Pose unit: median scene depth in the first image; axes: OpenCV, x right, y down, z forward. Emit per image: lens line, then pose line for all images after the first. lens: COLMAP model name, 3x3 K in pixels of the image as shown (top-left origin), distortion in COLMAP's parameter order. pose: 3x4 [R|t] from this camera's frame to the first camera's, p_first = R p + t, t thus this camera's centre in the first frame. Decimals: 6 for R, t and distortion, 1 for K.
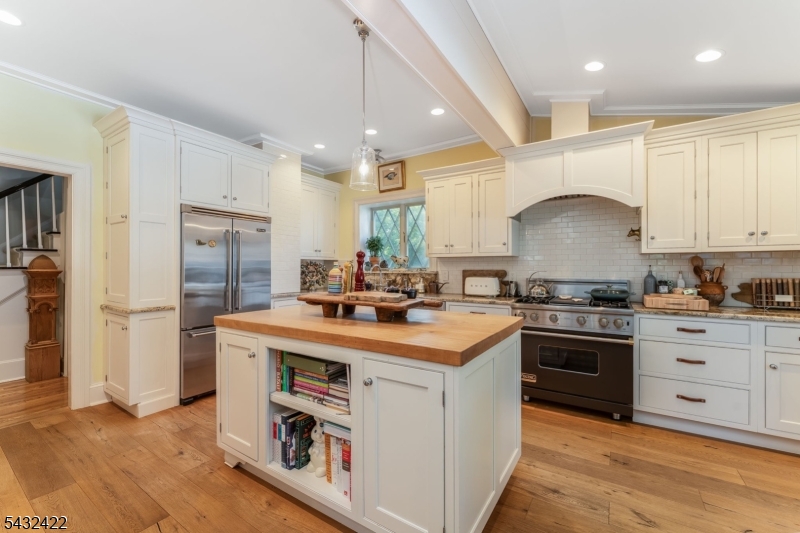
lens RADIAL K [[329.4, 0, 396.4], [0, 329.4, 270.0], [0, 0, 1]] dist [-0.002551, -0.001012]
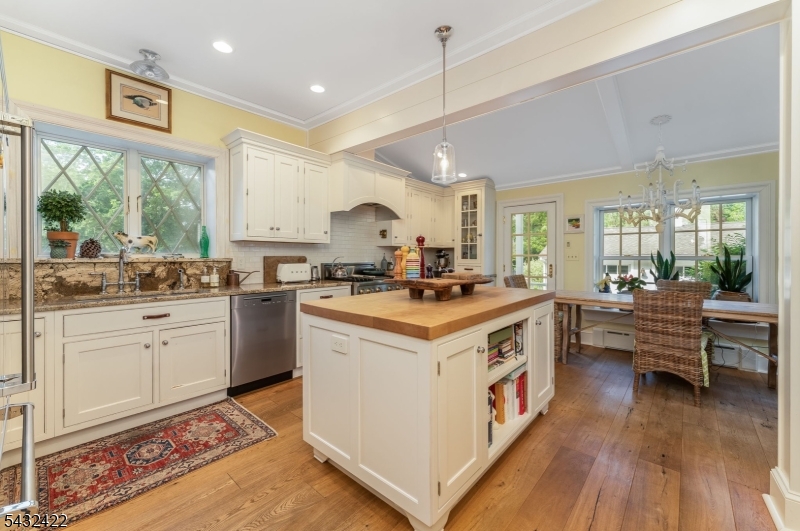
lens RADIAL K [[329.4, 0, 393.6], [0, 329.4, 258.1], [0, 0, 1]] dist [-0.002551, -0.001012]
pose [[0.142036, -0.004654, 0.989851, -0.884049], [0.004090, 0.999983, 0.004115, 0.003754], [-0.989853, 0.003464, 0.142053, 0.733840]]
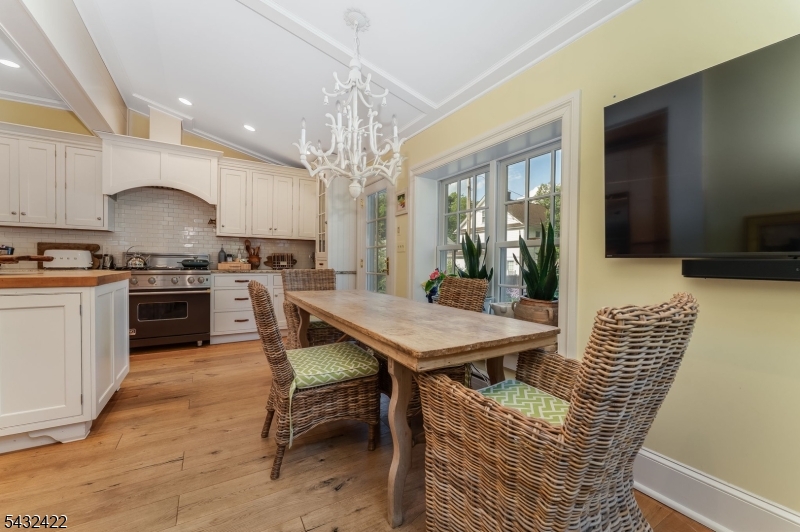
lens RADIAL K [[329.4, 0, 400.5], [0, 329.4, 266.7], [0, 0, 1]] dist [-0.002551, -0.001012]
pose [[0.437453, -0.003678, 0.899234, -0.244644], [-0.008458, 0.999931, 0.008205, 0.071958], [-0.899202, -0.011194, 0.437391, -0.421349]]
